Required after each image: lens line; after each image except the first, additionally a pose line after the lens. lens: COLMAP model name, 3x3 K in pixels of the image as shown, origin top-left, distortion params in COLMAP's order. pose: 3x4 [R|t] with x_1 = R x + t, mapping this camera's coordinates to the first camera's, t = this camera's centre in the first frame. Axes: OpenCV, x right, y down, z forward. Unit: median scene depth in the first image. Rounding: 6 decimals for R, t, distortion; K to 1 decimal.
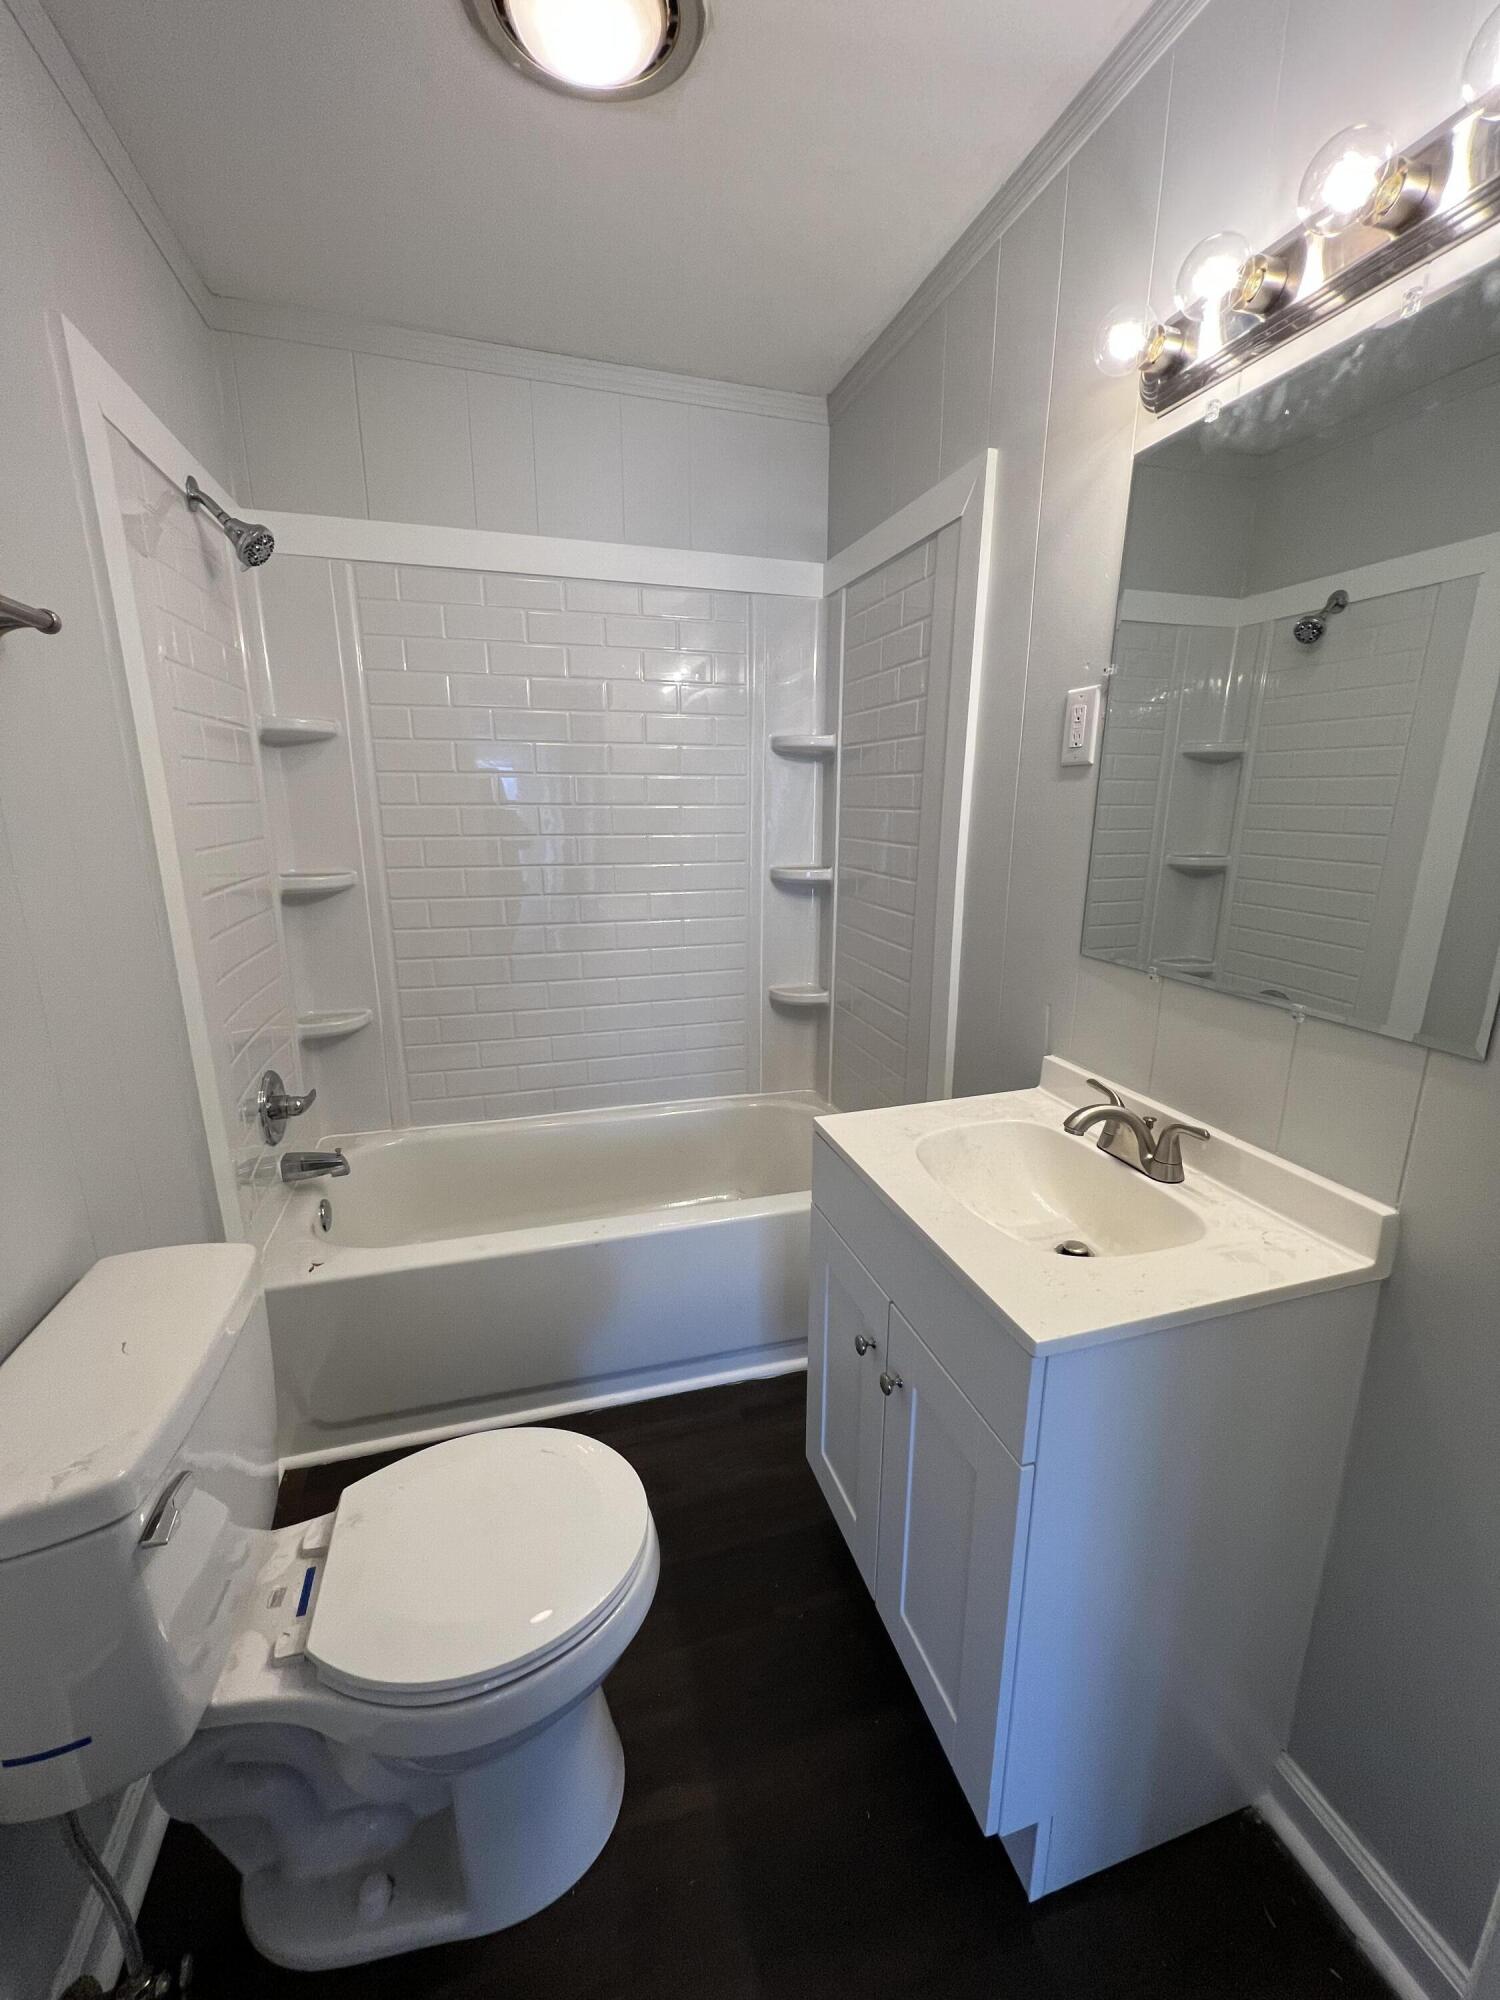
lens RADIAL K [[801.9, 0, 742.1], [0, 801.9, 994.5], [0, 0, 1]] dist [0.001155, 0.000232]
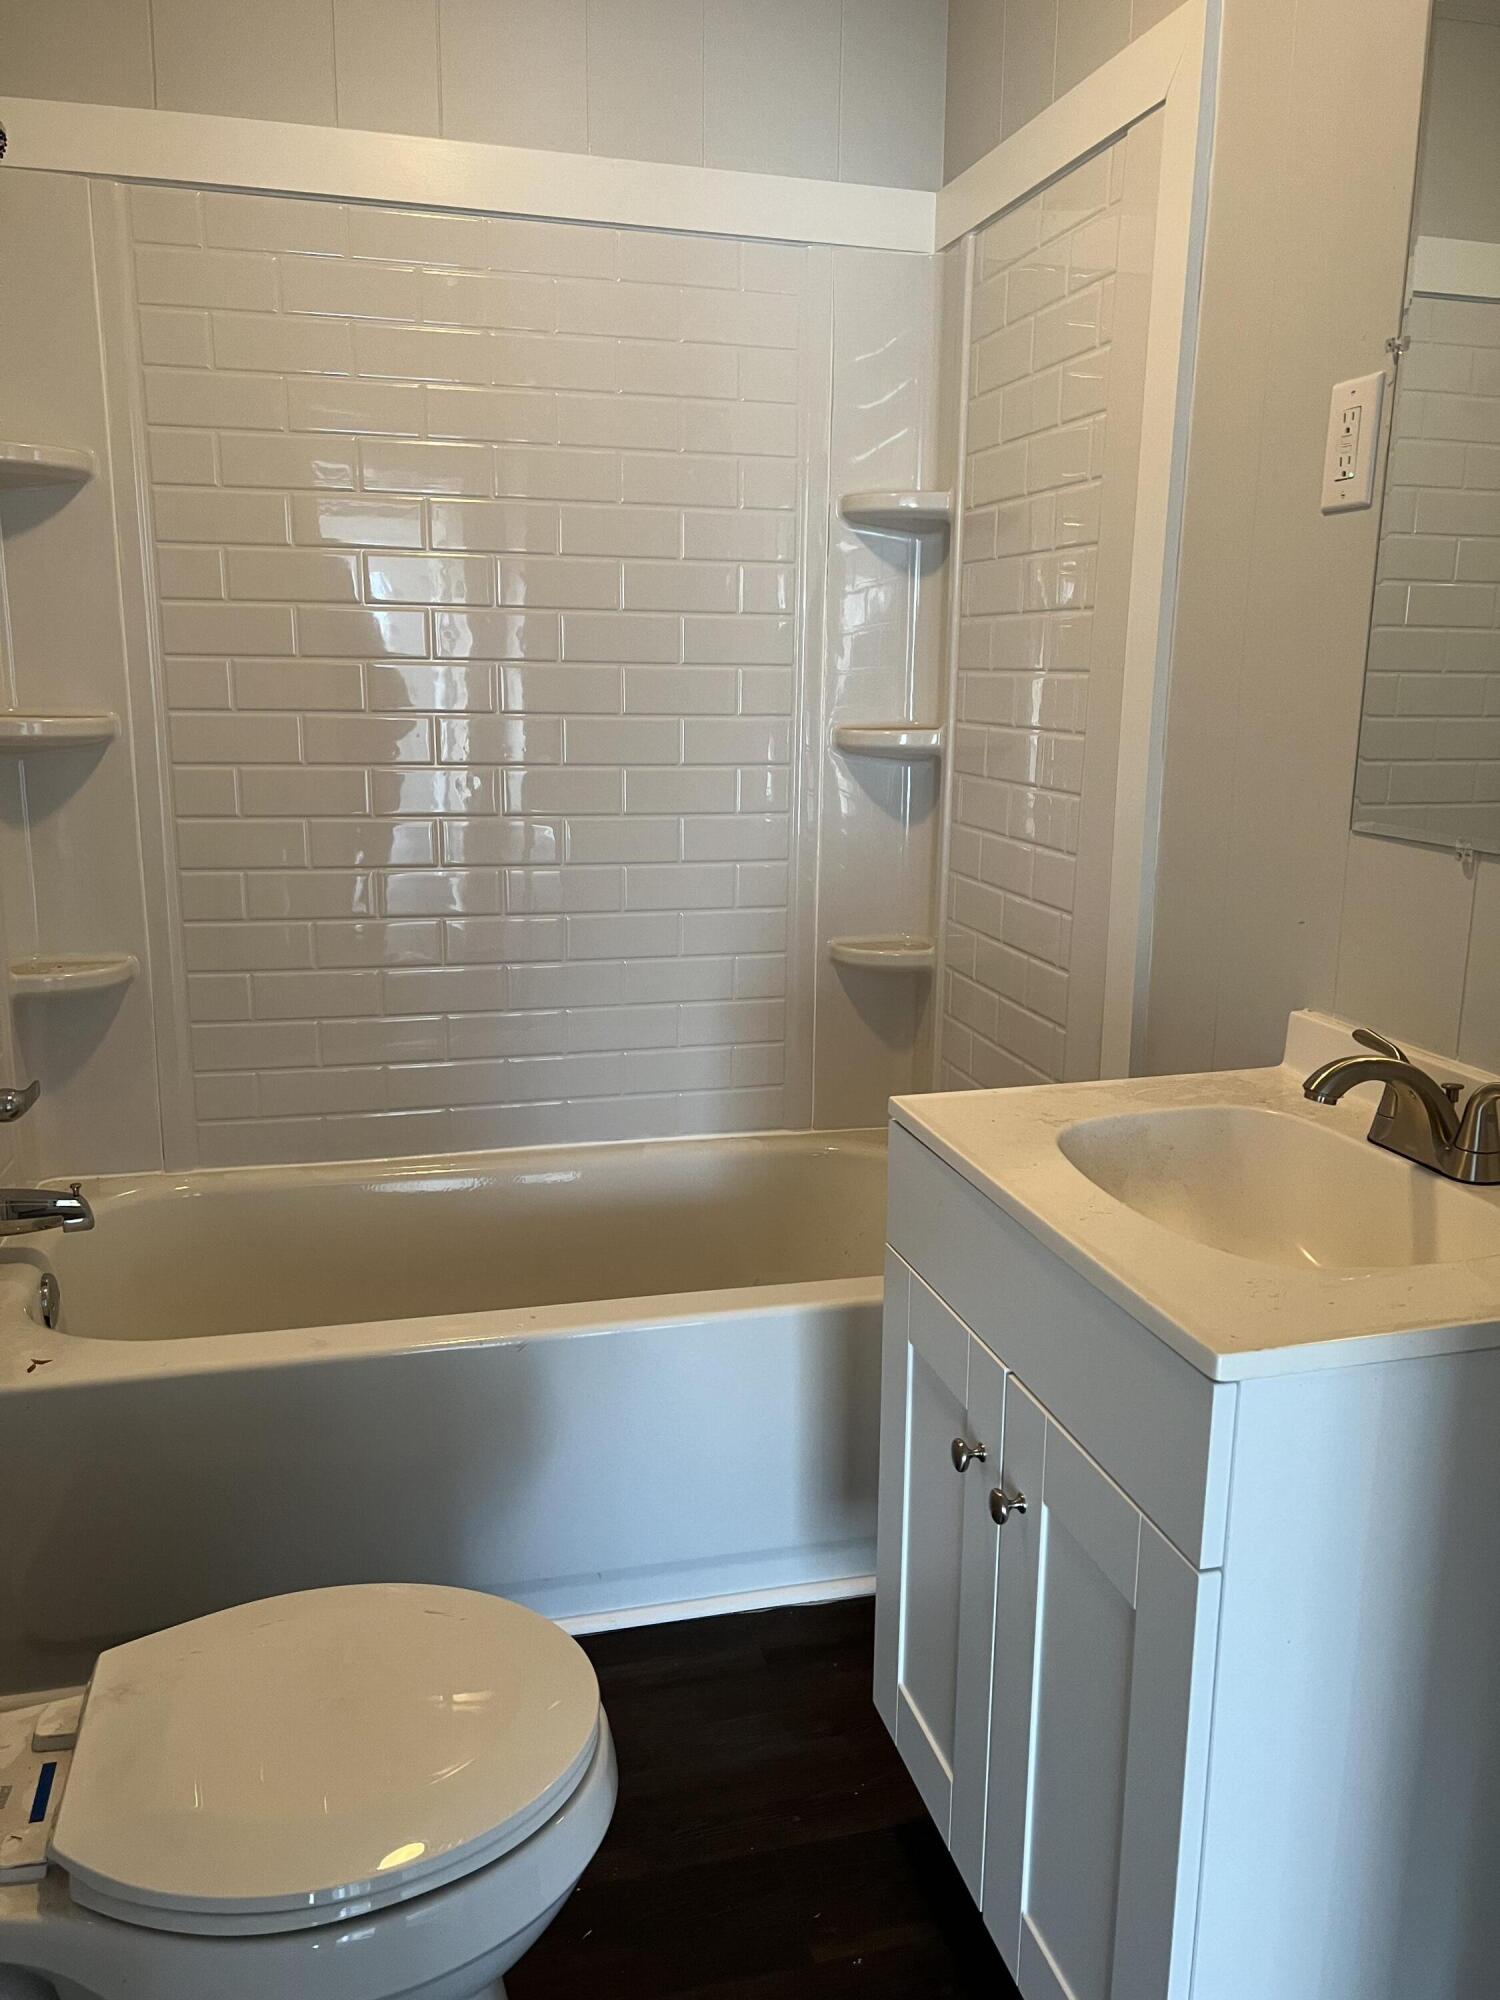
lens RADIAL K [[1512.0, 0, 752.4], [0, 1512.0, 998.8], [0, 0, 1]] dist [0.023736, -0.003074]
pose [[0.999493, 0.017786, -0.026399, 0.013433], [-0.018414, 0.999548, -0.023754, 0.099195], [0.025965, 0.024229, 0.999369, -0.111162]]
